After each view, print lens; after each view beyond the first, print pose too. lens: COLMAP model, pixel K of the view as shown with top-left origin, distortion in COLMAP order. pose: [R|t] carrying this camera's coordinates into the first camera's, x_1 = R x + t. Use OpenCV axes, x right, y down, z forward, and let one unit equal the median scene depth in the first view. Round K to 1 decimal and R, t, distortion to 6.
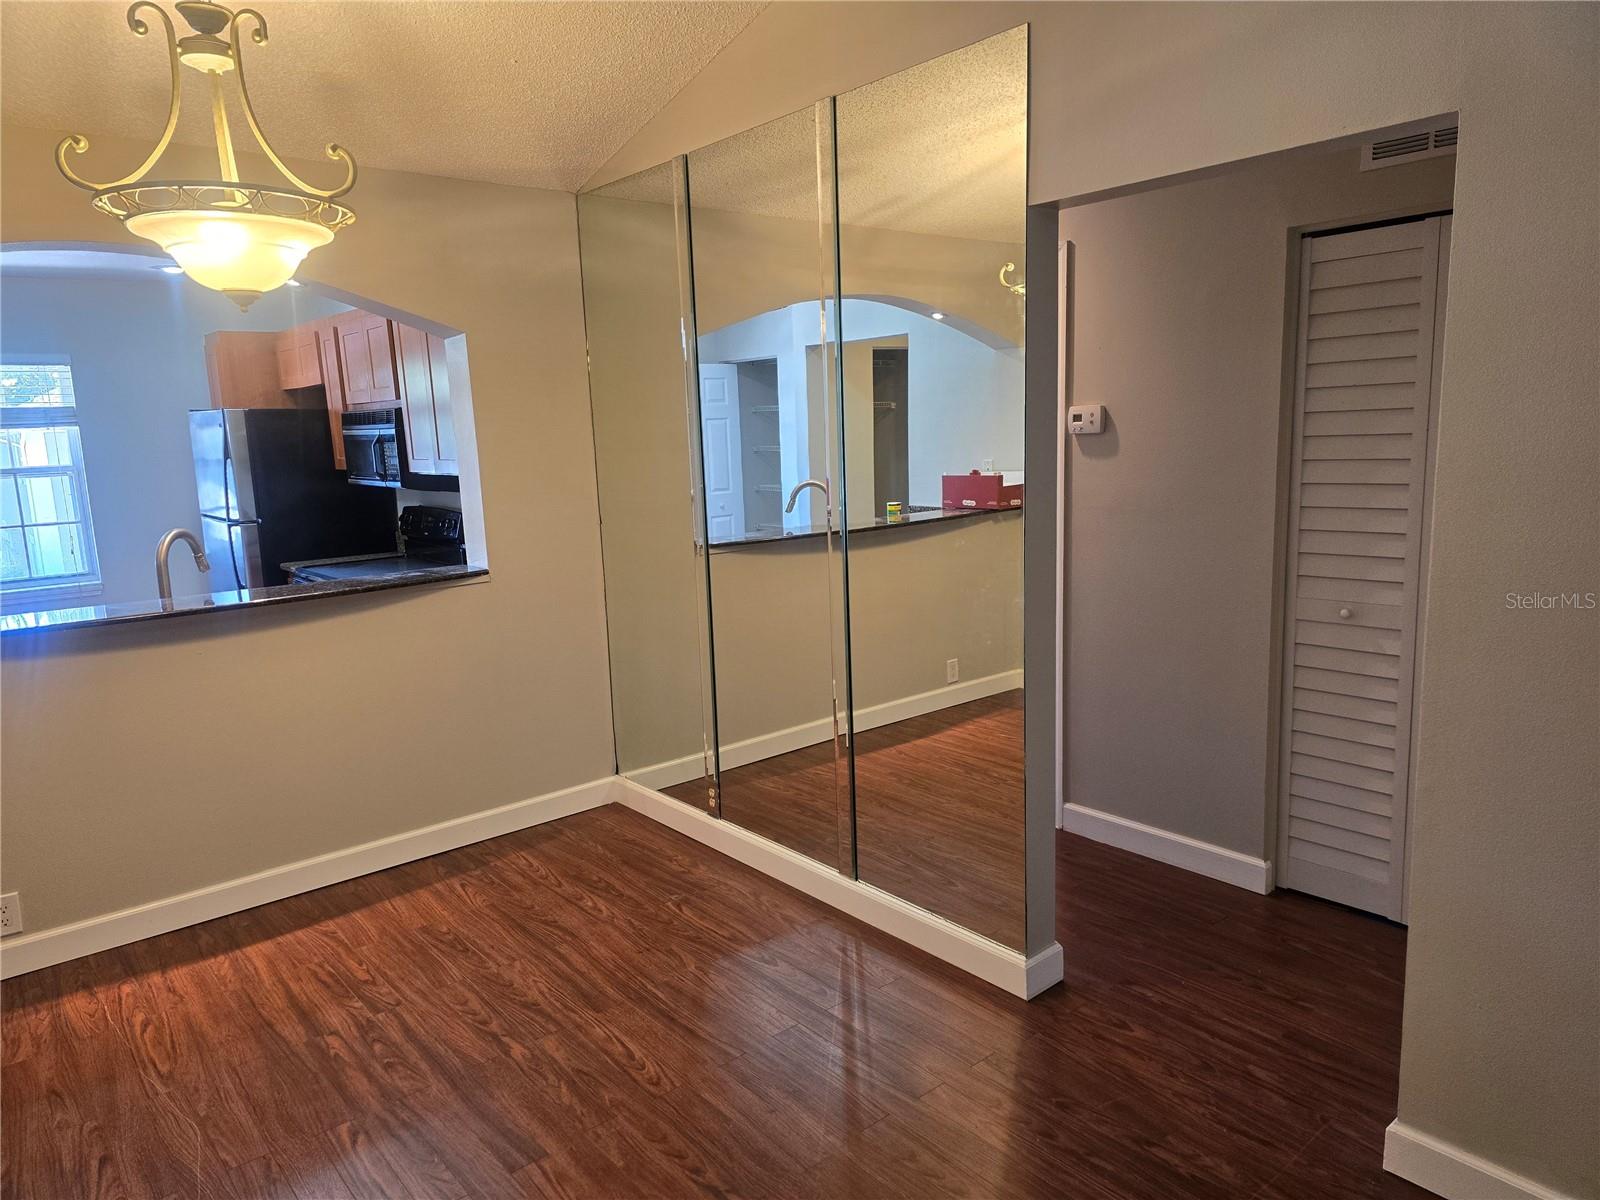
lens RADIAL K [[1061.0, 0, 797.8], [0, 1061.0, 608.2], [0, 0, 1]] dist [0.063799, -0.051111]
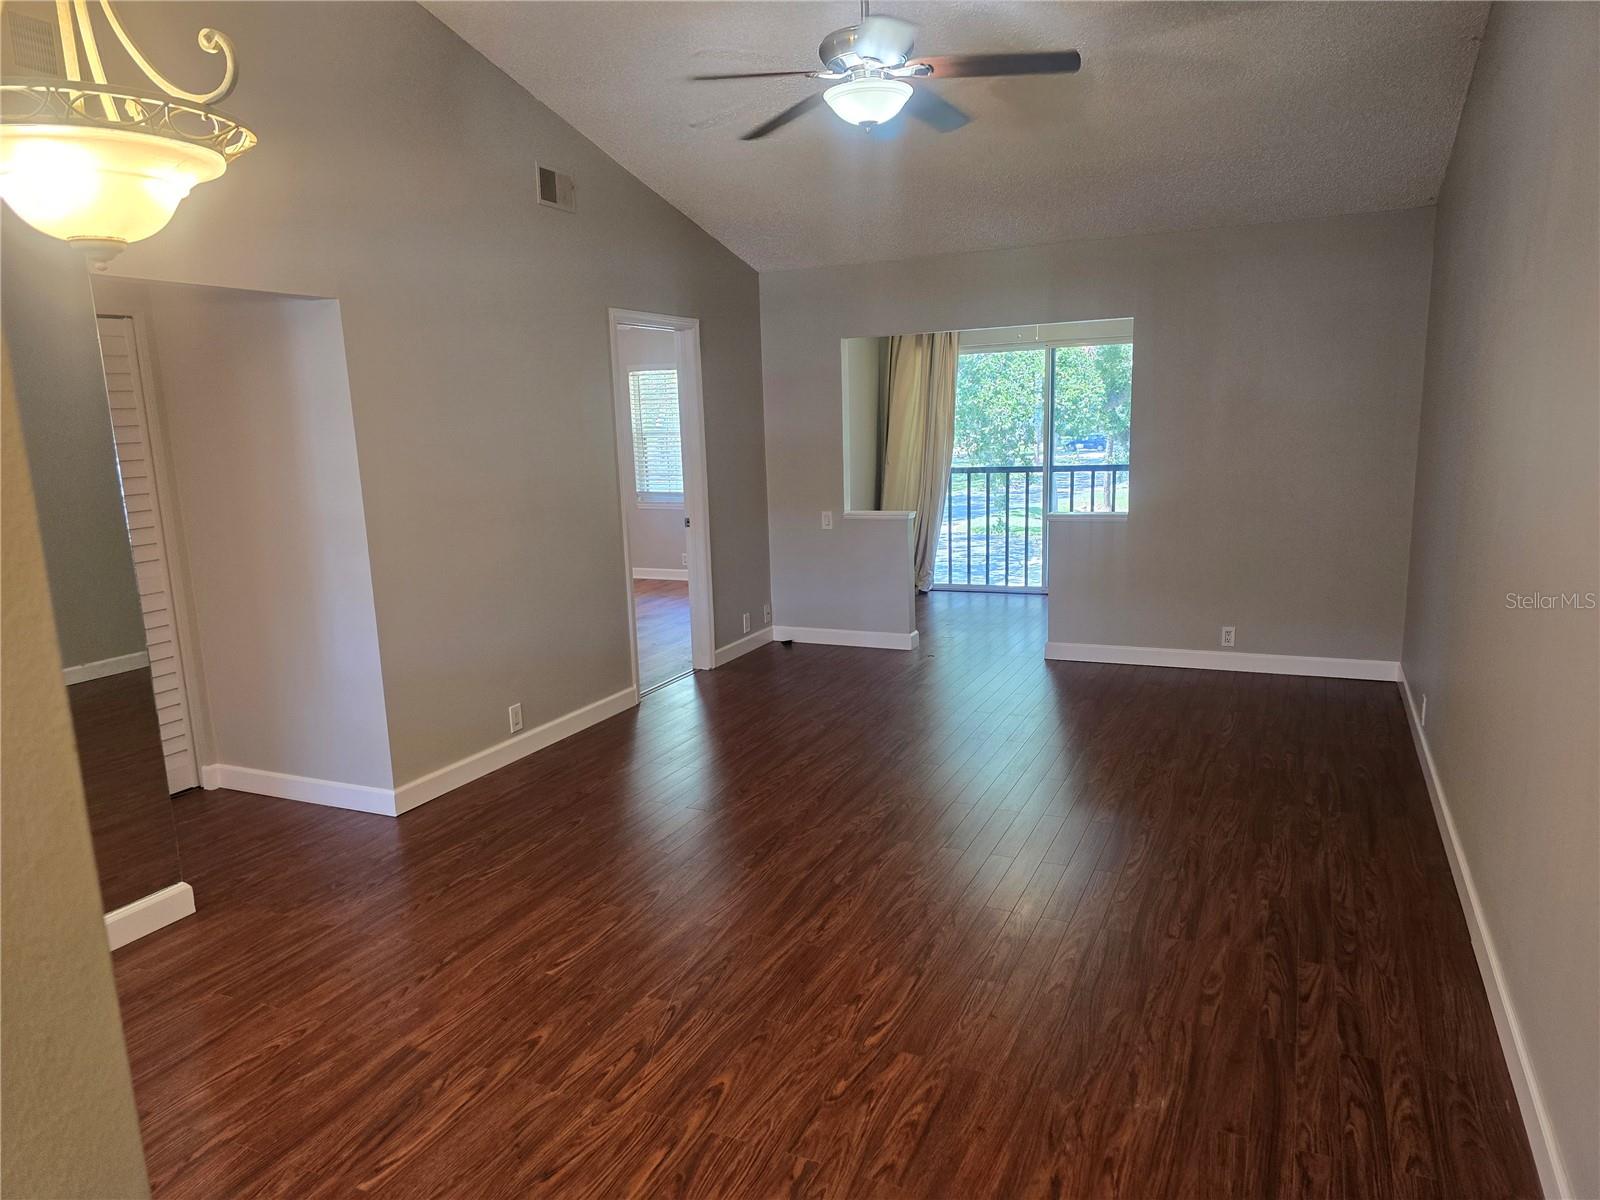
lens RADIAL K [[1061.0, 0, 797.8], [0, 1061.0, 608.2], [0, 0, 1]] dist [0.063799, -0.051111]
pose [[-0.416789, -0.117491, 0.901378, -1.219994], [0.205742, 0.953685, 0.219442, -0.100998], [-0.885413, 0.276913, -0.373313, 0.802321]]
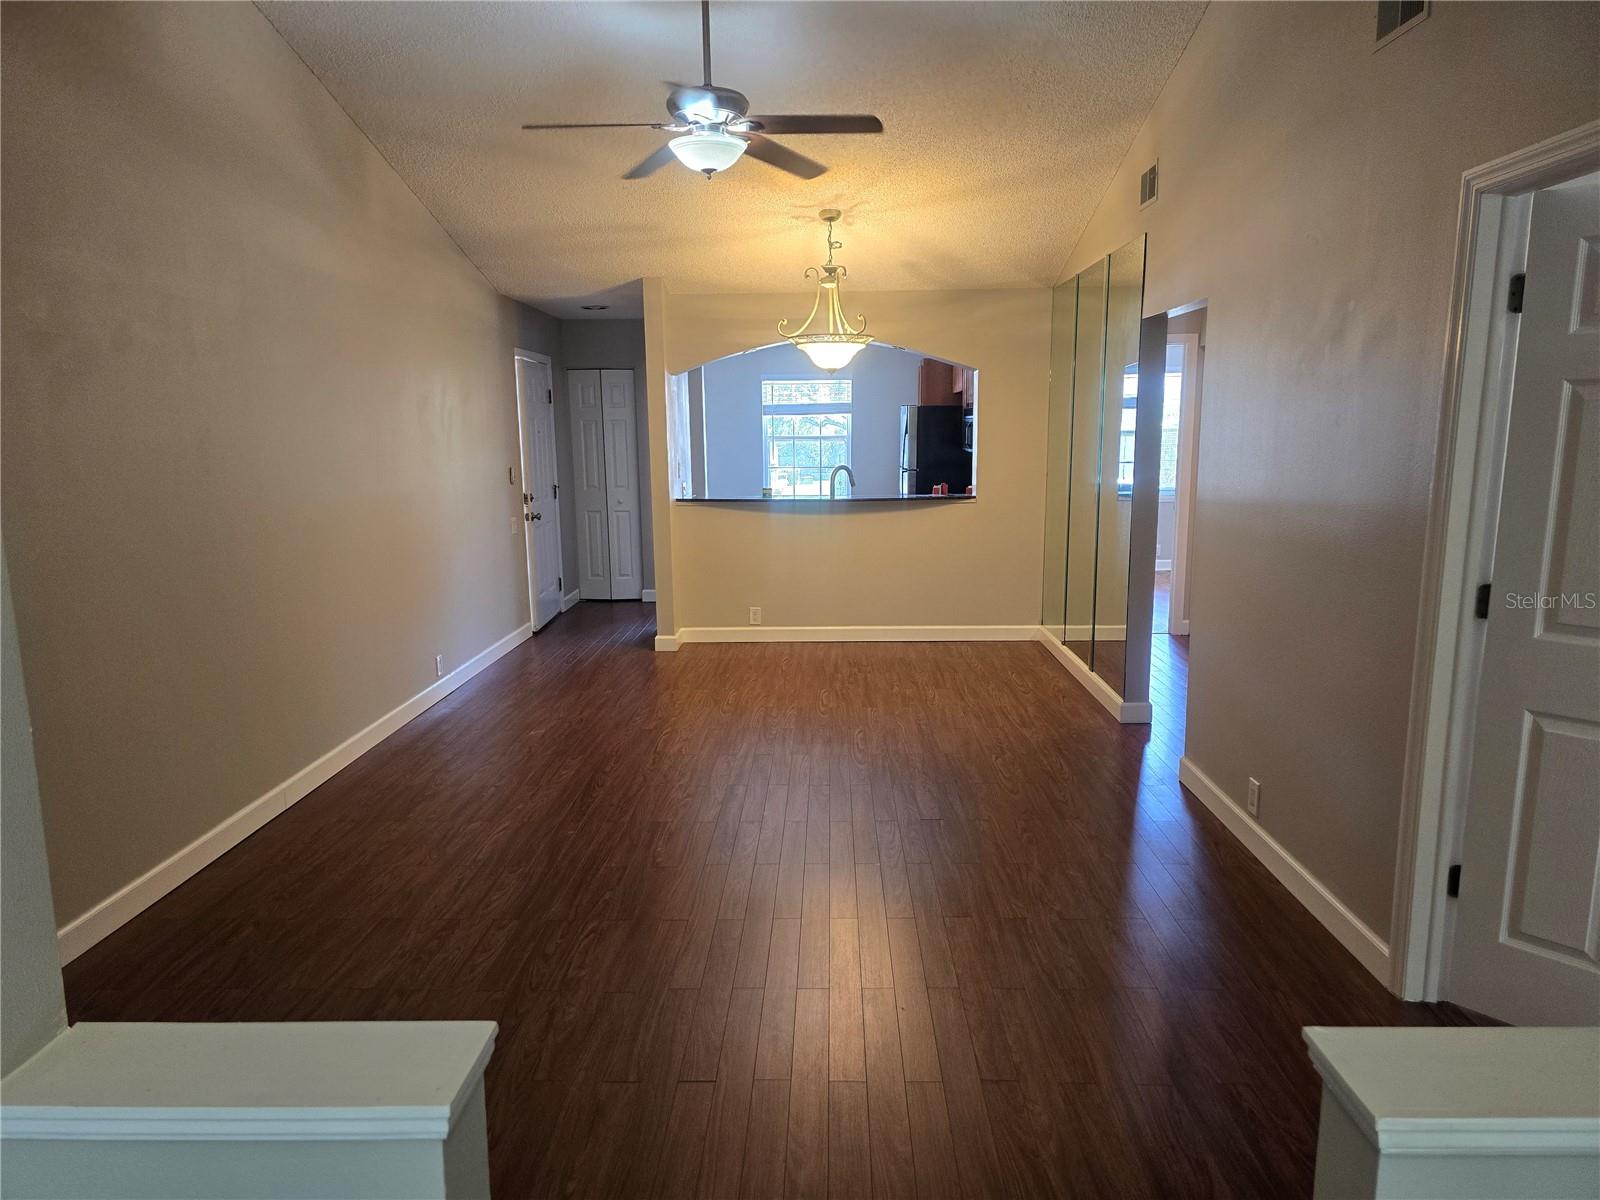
lens RADIAL K [[1061.0, 0, 797.8], [0, 1061.0, 608.2], [0, 0, 1]] dist [0.063799, -0.051111]
pose [[0.743603, 0.140138, -0.653770, 1.068994], [-0.131425, 0.989348, 0.062587, 0.123571], [0.655578, 0.039382, 0.754100, -0.887294]]
